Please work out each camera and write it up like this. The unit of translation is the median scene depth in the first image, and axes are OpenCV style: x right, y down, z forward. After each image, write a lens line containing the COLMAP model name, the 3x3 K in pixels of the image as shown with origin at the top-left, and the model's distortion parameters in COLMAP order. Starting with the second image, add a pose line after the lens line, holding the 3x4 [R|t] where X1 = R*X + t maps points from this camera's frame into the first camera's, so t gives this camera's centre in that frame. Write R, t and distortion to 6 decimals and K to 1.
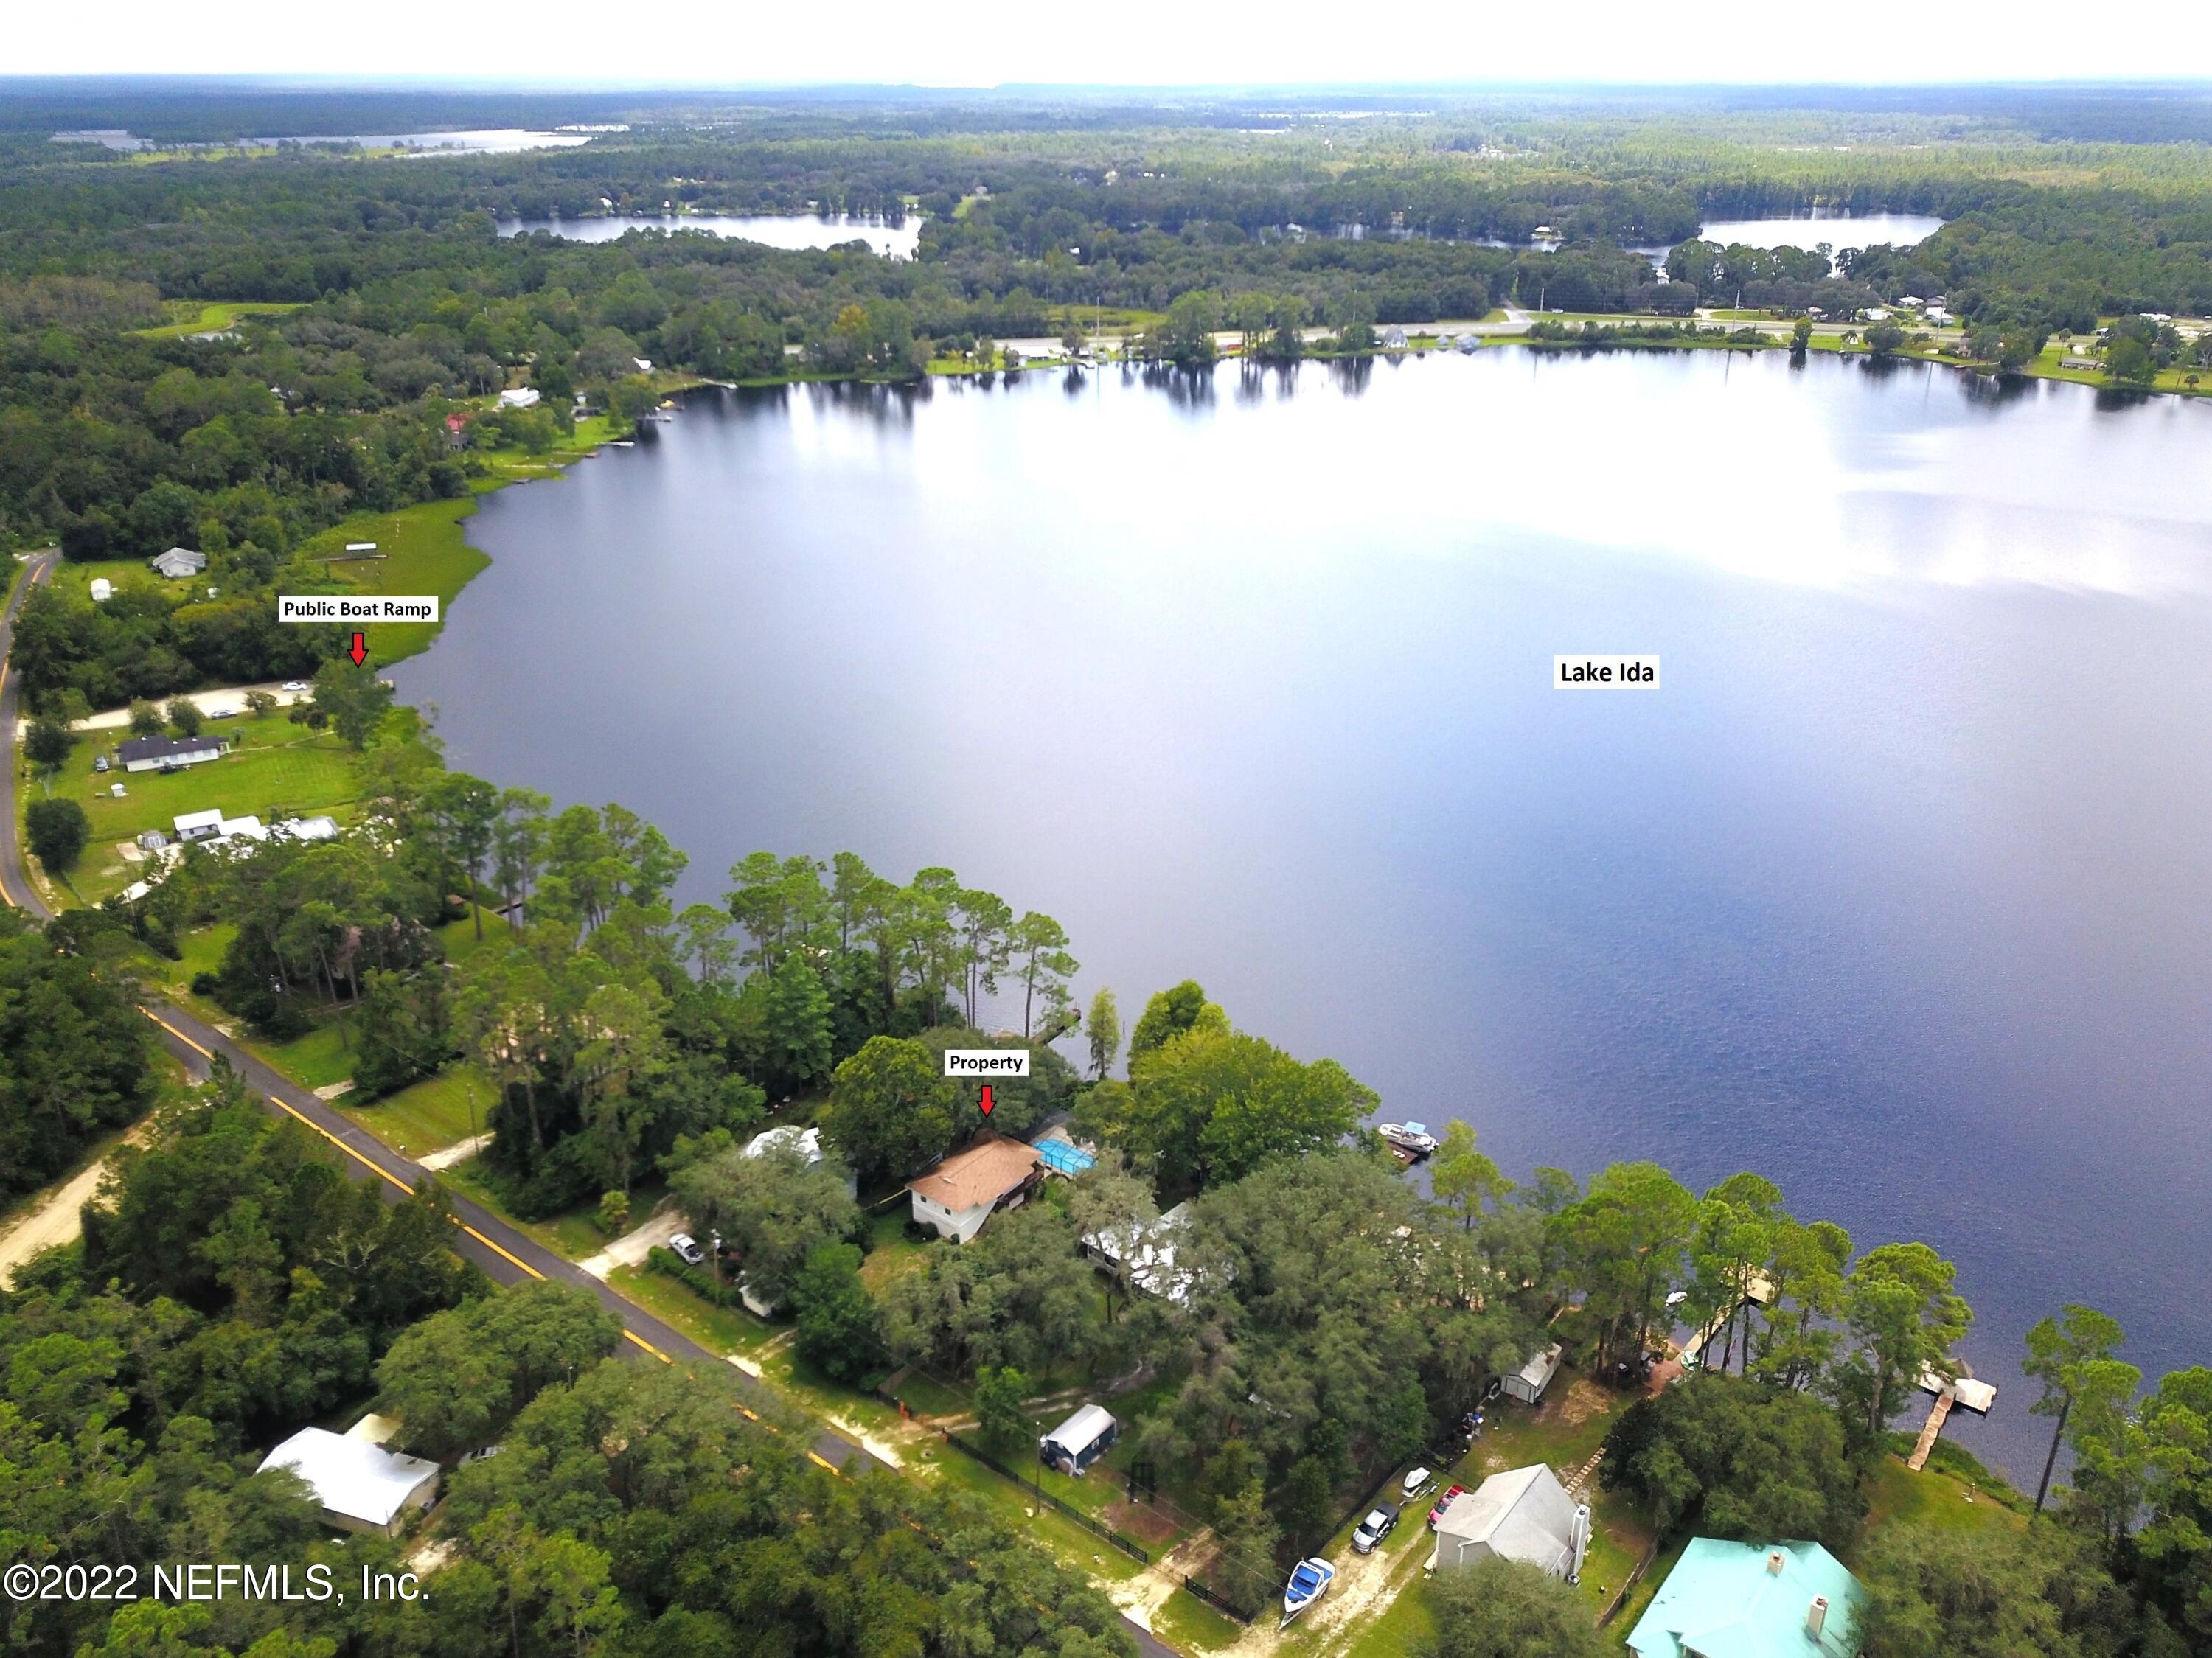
lens RADIAL K [[1684.8, 0, 1106.0], [0, 1684.8, 829.0], [0, 0, 1]] dist [0.011434, -0.004192]
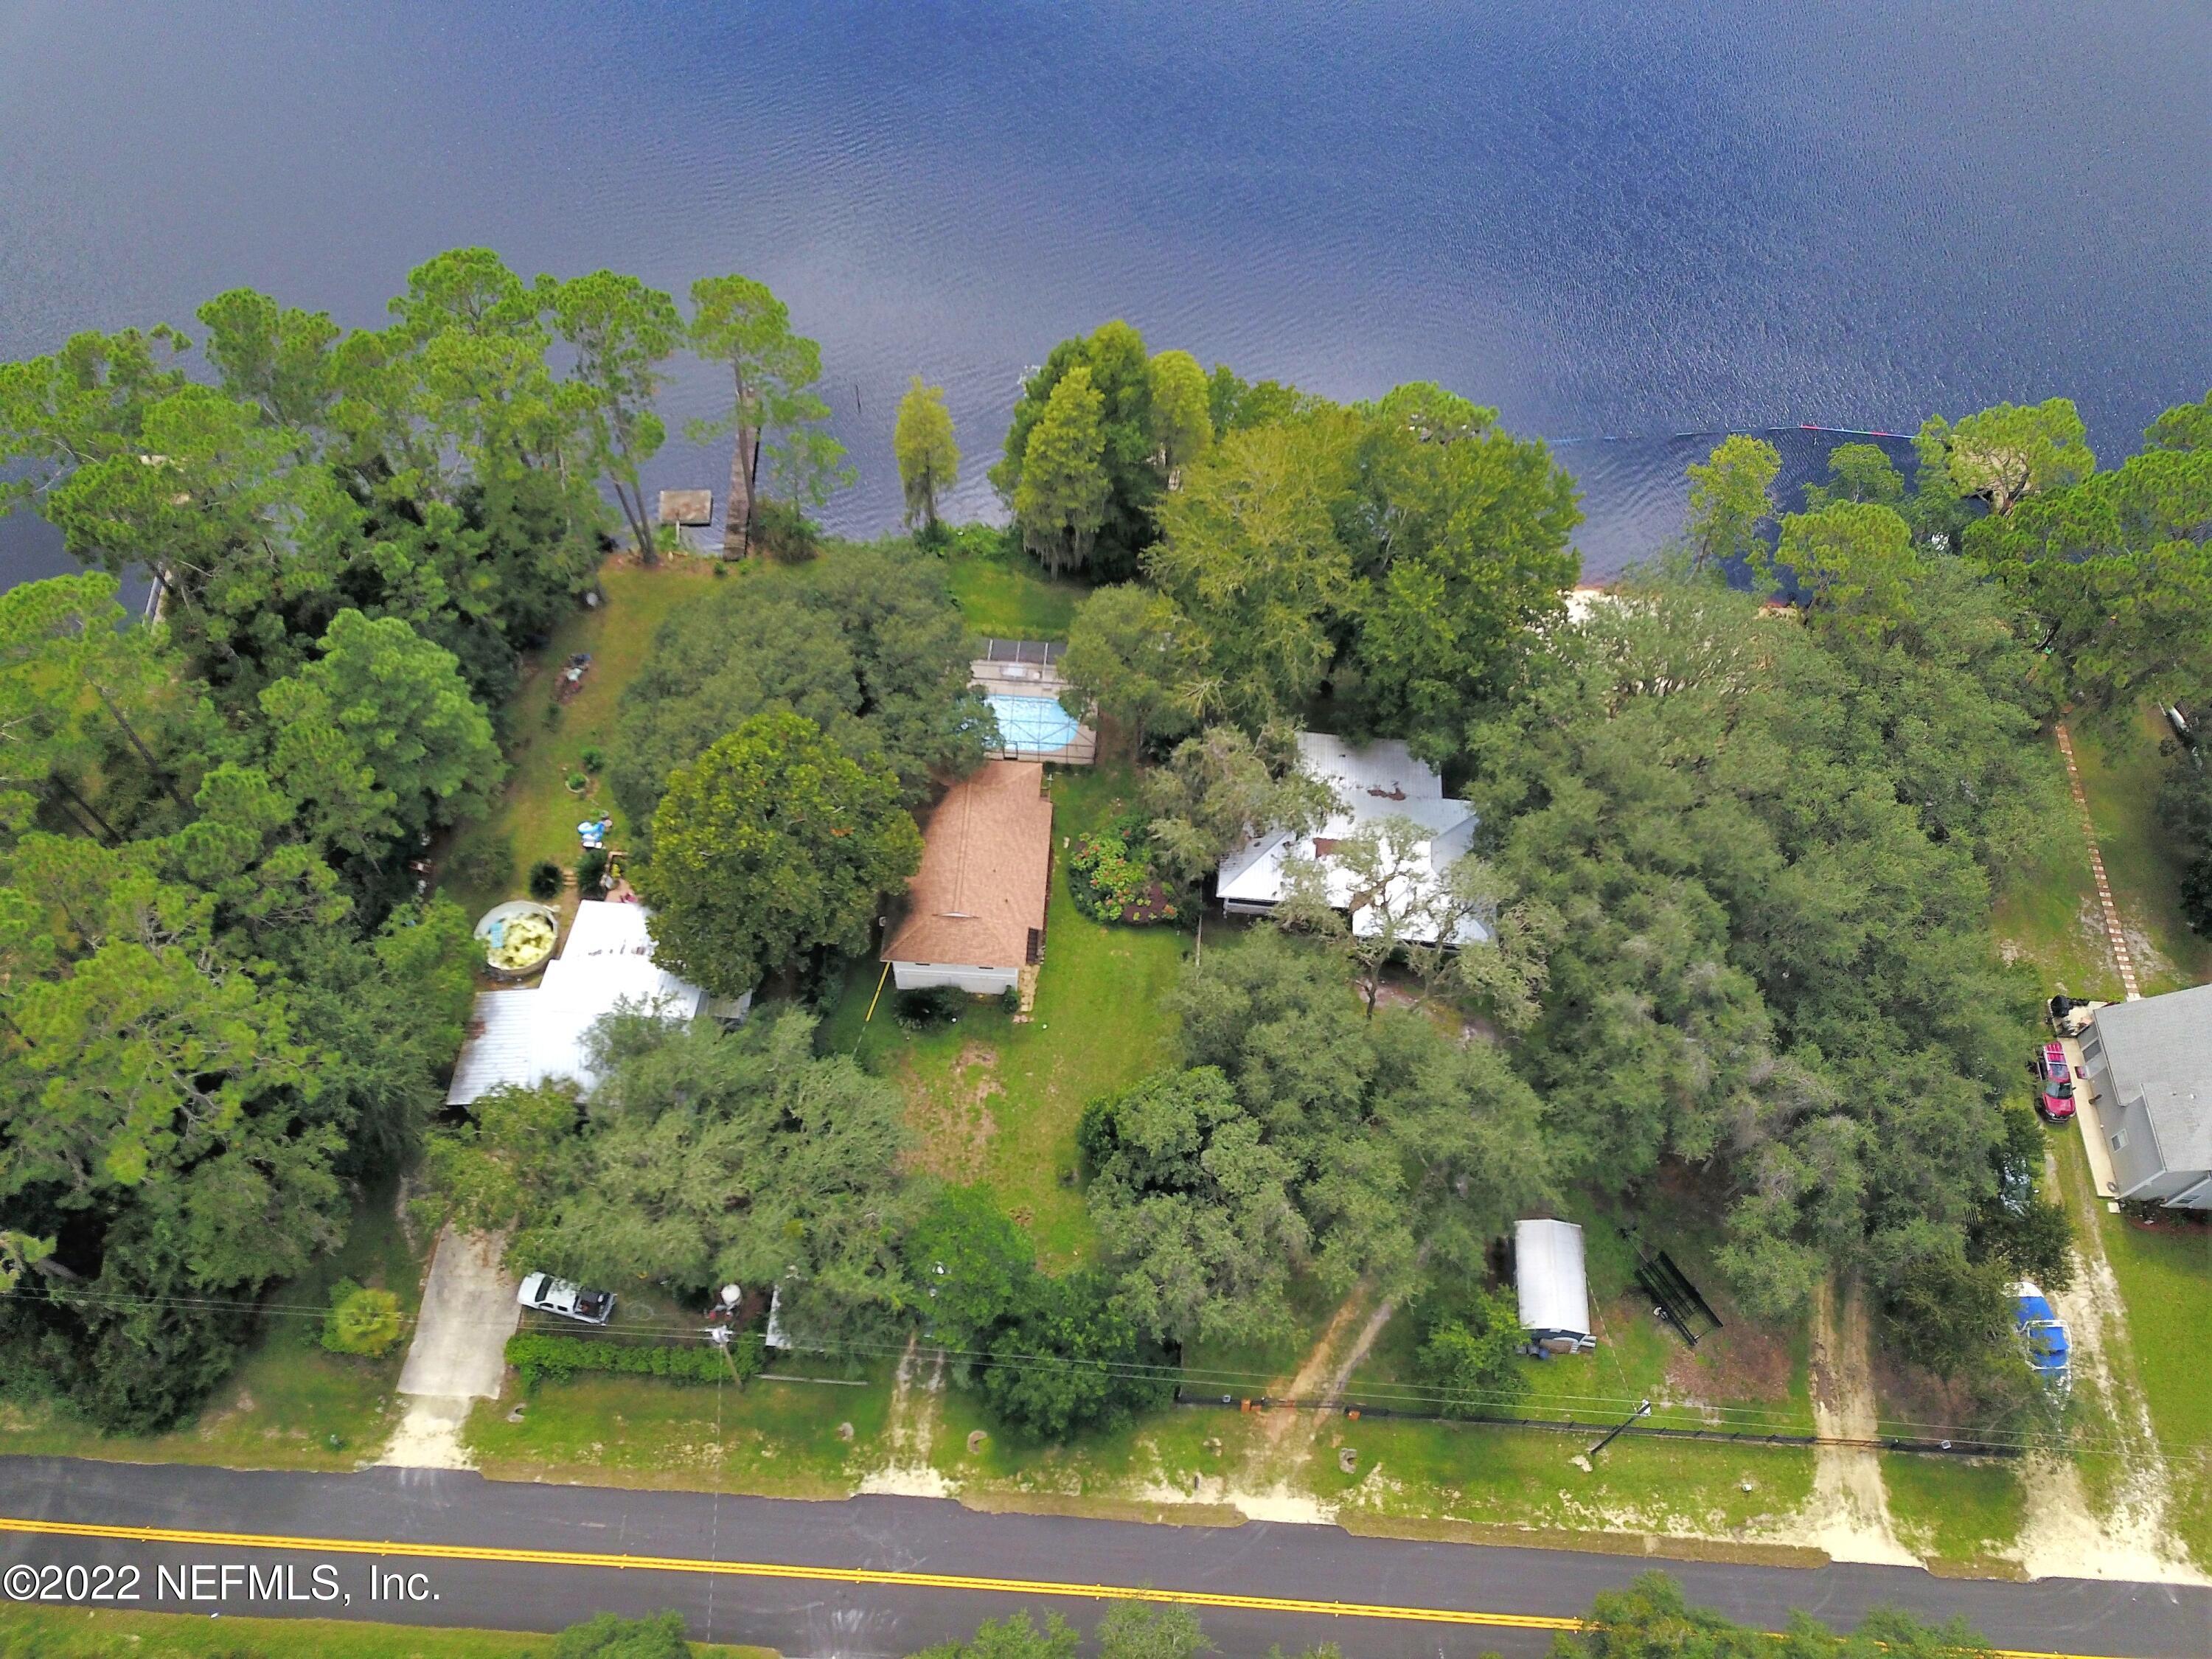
lens RADIAL K [[1685.0, 0, 1106.0], [0, 1685.0, 829.5], [0, 0, 1]] dist [0.011434, -0.004192]
pose [[0.817710, -0.480339, 0.317215, -0.212624], [0.207663, 0.760125, 0.615699, -0.124820], [-0.536867, -0.437589, 0.721311, 0.629773]]
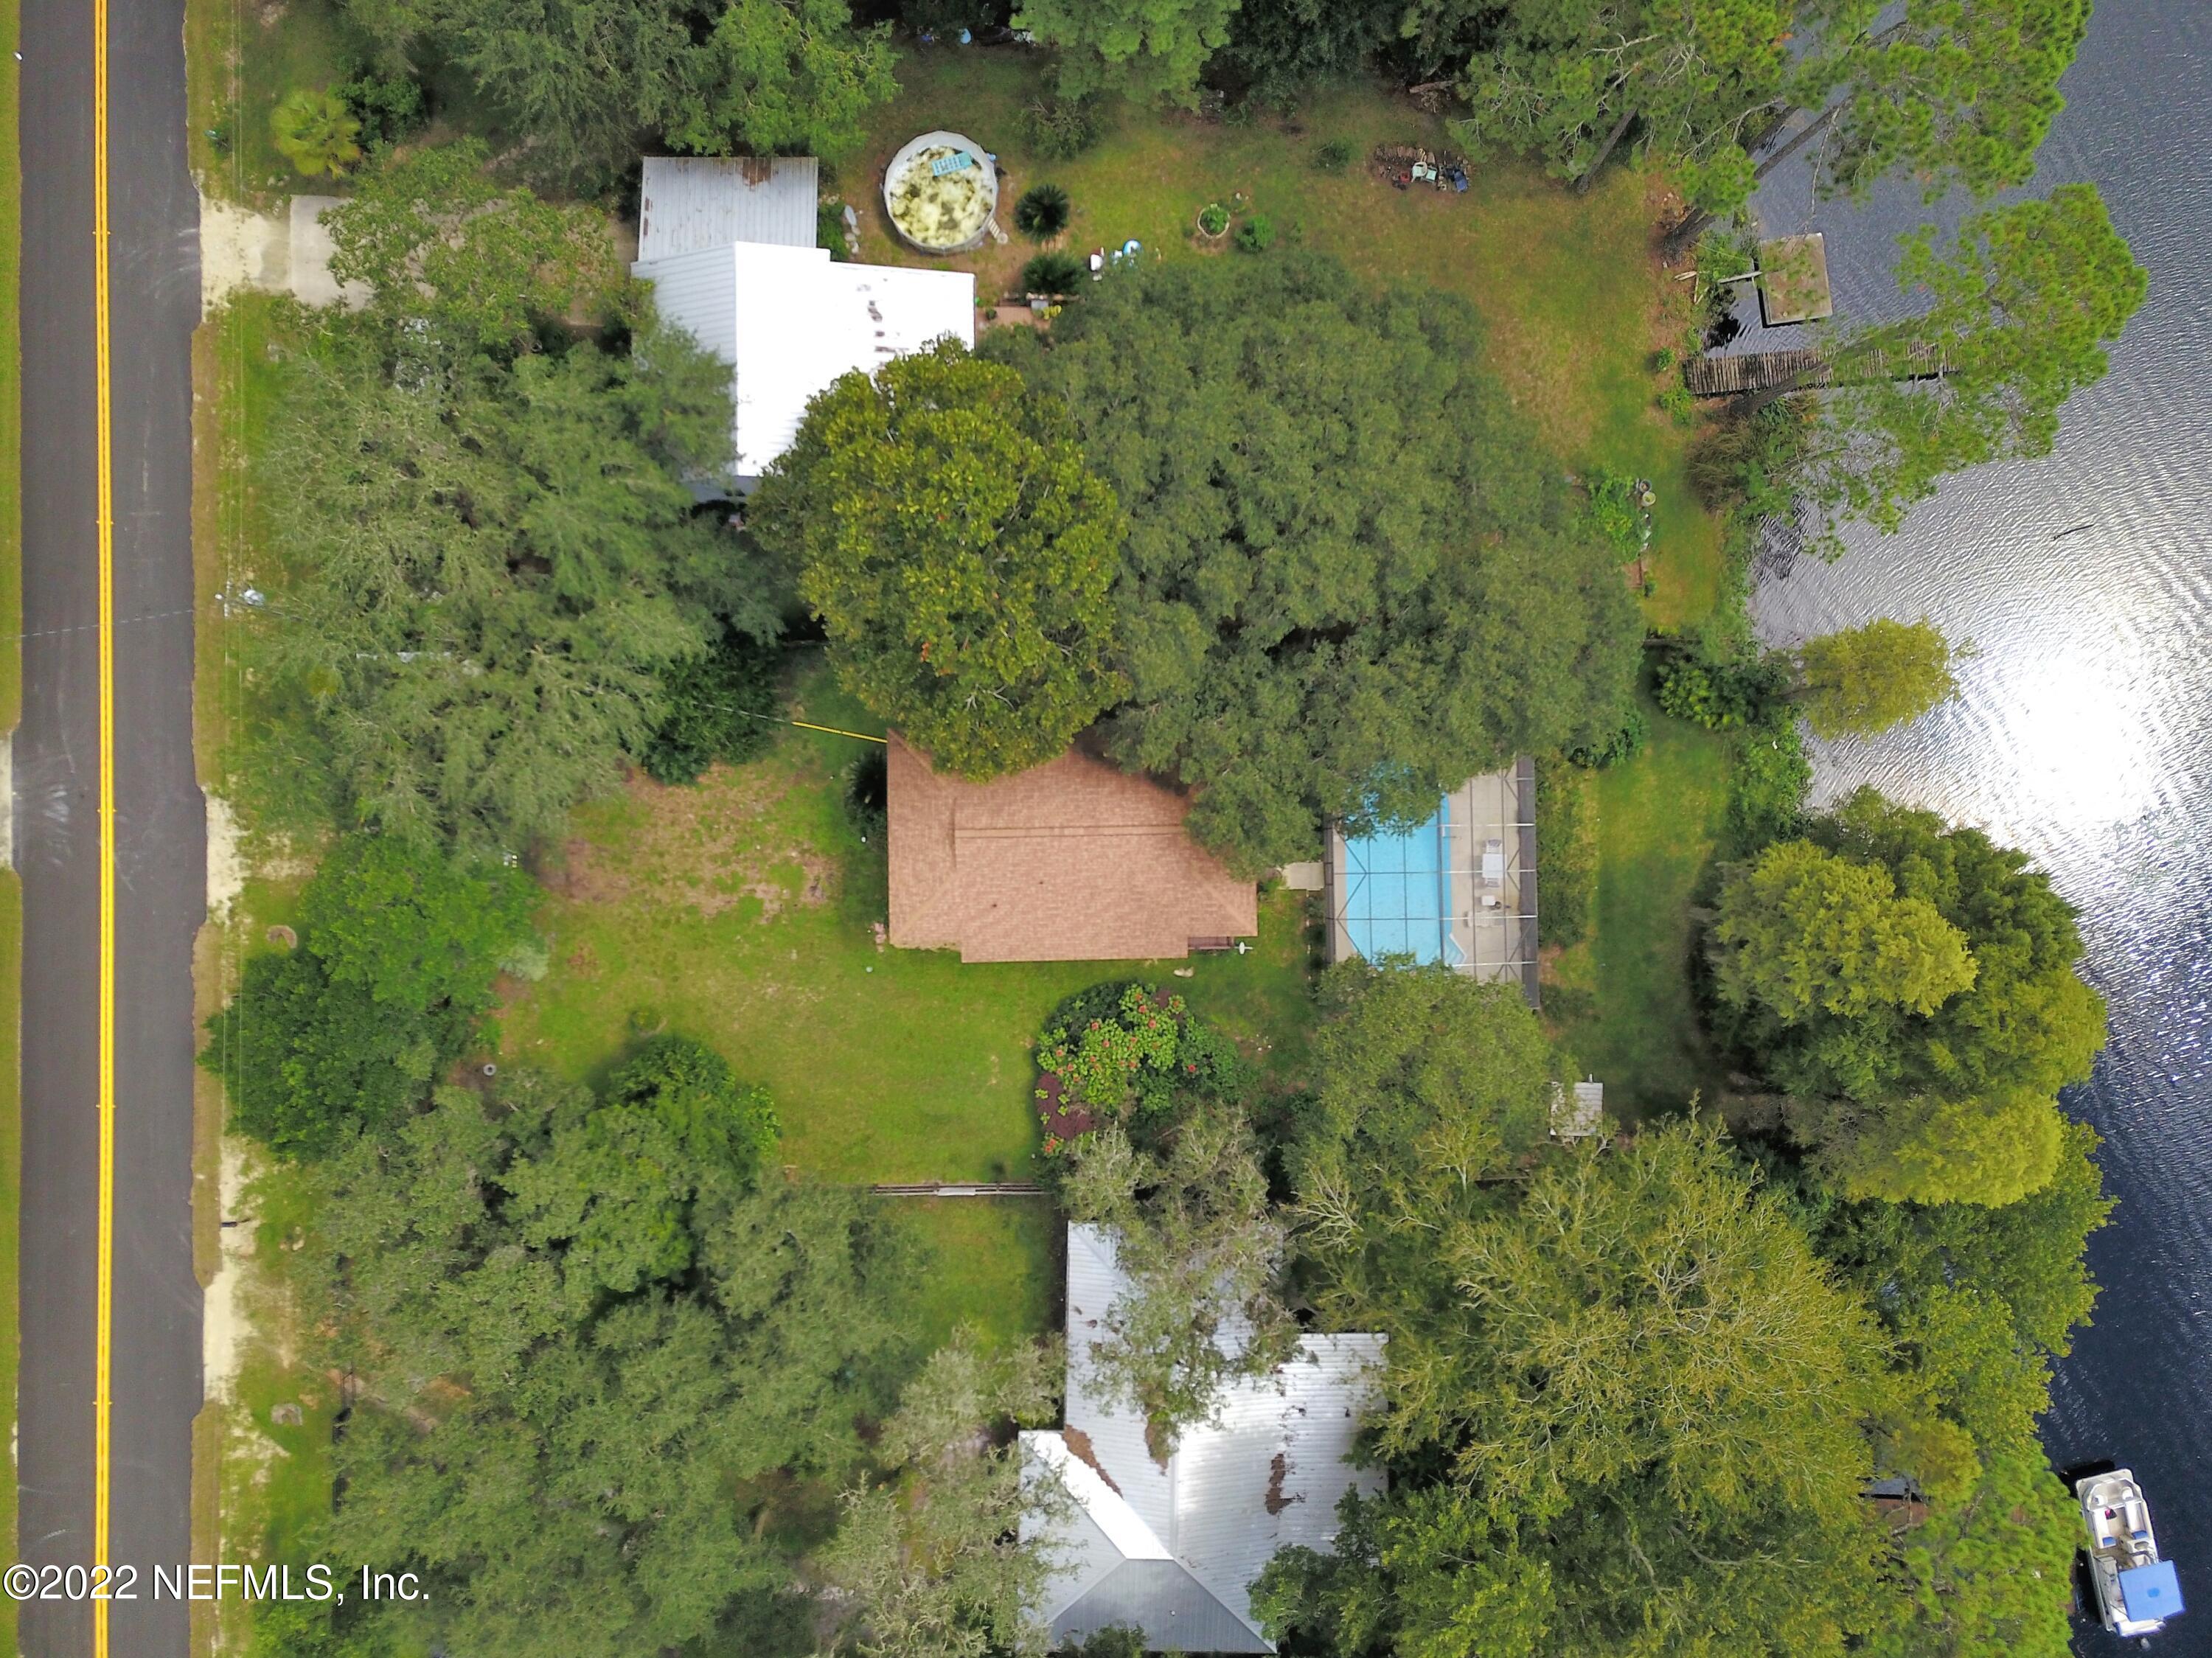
lens RADIAL K [[1684.8, 0, 1106.0], [0, 1684.8, 829.0], [0, 0, 1]] dist [0.011434, -0.004192]
pose [[0.630686, 0.776038, -0.000234, -0.077038], [-0.338847, 0.275652, 0.899555, -0.112759], [0.698153, -0.567258, 0.436808, 0.895980]]
